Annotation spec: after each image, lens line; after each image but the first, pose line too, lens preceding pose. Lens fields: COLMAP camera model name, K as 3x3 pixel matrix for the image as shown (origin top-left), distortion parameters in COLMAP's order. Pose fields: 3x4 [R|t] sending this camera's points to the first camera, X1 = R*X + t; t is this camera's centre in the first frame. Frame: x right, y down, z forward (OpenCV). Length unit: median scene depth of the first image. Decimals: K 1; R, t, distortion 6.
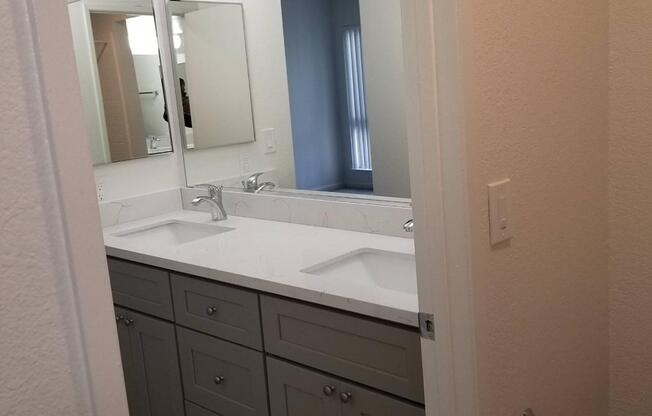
lens RADIAL K [[674.1, 0, 326.0], [0, 674.1, 208.0], [0, 0, 1]] dist [0.003665, 0.007566]
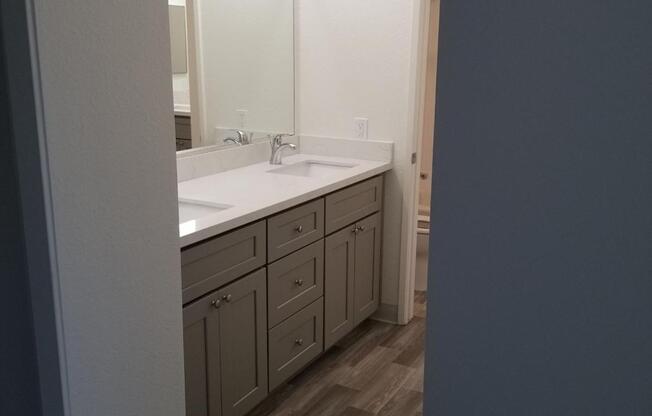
lens RADIAL K [[674.1, 0, 326.0], [0, 674.1, 208.0], [0, 0, 1]] dist [0.003665, 0.007566]
pose [[-0.239875, -0.156794, 0.958058, -1.322472], [0.184373, 0.961552, 0.203529, -0.132989], [-0.953135, 0.225462, -0.201744, 1.112988]]
